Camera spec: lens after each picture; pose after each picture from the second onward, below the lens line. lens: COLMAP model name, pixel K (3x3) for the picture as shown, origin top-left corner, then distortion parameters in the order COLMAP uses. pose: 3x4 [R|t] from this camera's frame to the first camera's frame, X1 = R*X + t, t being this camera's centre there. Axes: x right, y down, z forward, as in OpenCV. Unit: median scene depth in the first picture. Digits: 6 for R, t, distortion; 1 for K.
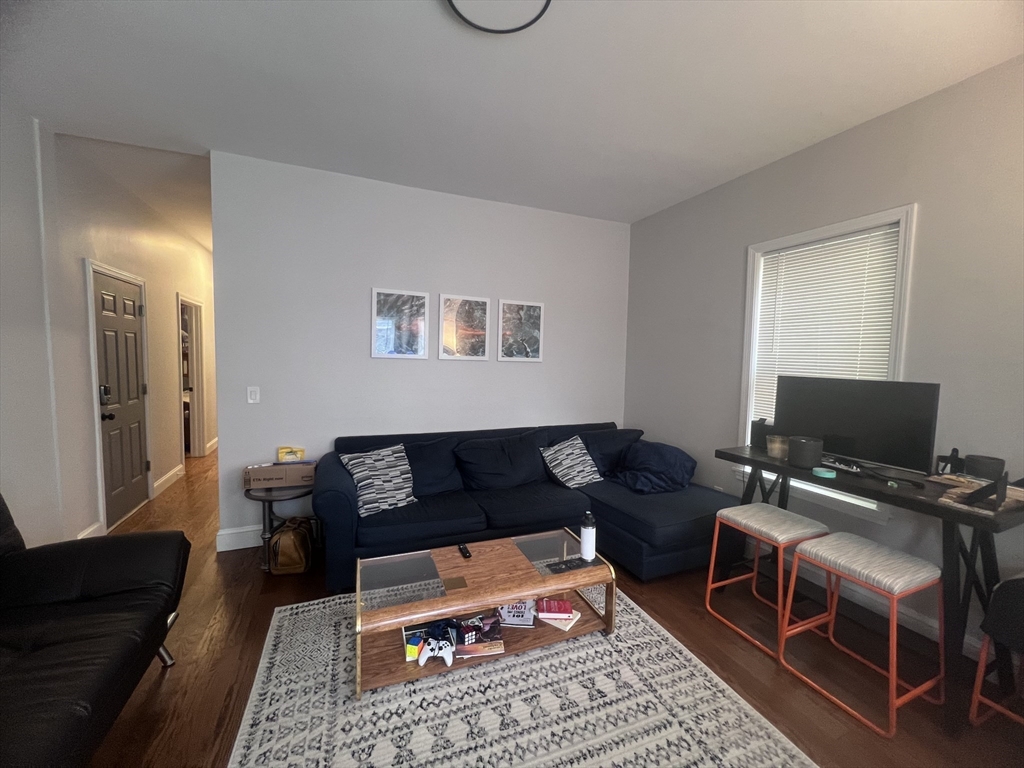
lens RADIAL K [[410.7, 0, 512.8], [0, 410.7, 387.7], [0, 0, 1]] dist [-0.002315, 0.000213]
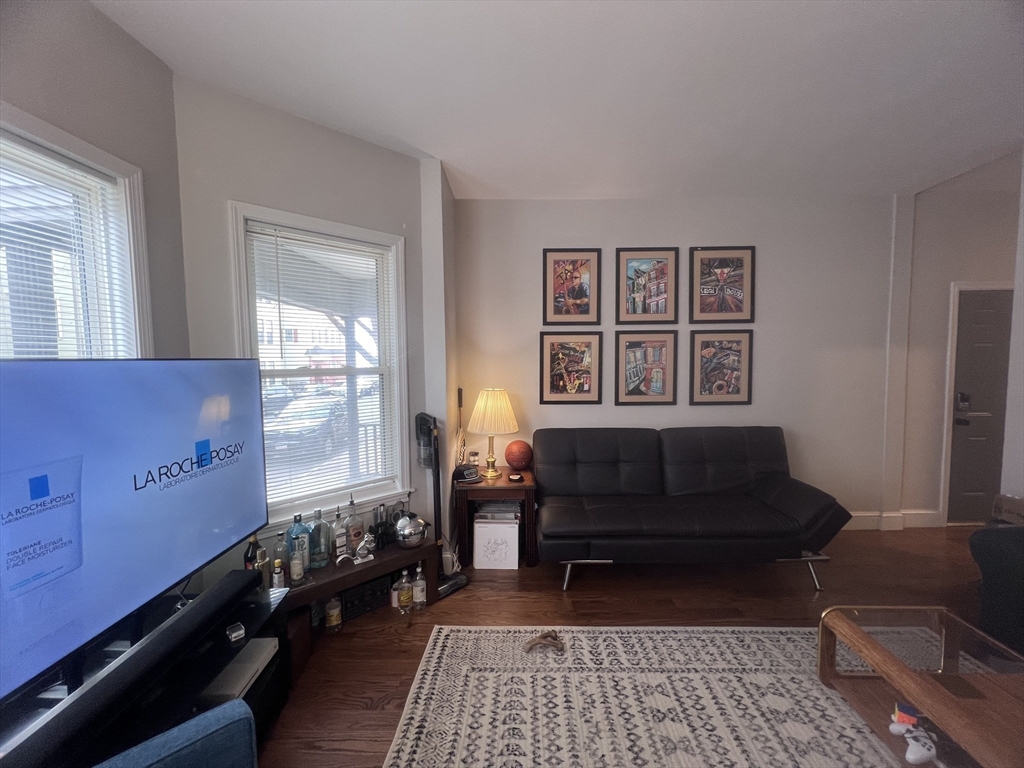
lens RADIAL K [[410.7, 0, 513.5], [0, 410.7, 381.3], [0, 0, 1]] dist [-0.002315, 0.000213]
pose [[-0.394175, 0.039133, -0.918202, 0.913586], [-0.068966, 0.995017, 0.072013, -0.062109], [0.916444, 0.091710, -0.389512, 0.588130]]
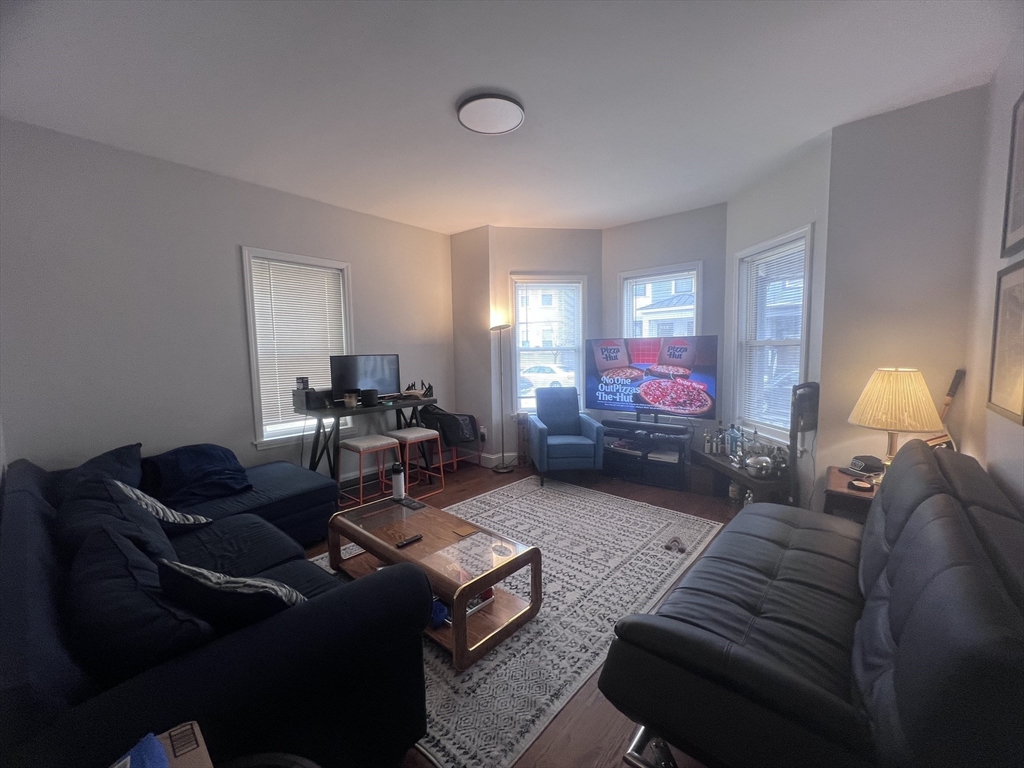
lens RADIAL K [[410.7, 0, 511.5], [0, 410.7, 383.2], [0, 0, 1]] dist [-0.002315, 0.000213]
pose [[-0.449529, -0.090773, 0.888641, -1.410690], [0.072404, 0.987847, 0.137533, -0.126192], [-0.890326, 0.126166, -0.437494, 1.535430]]
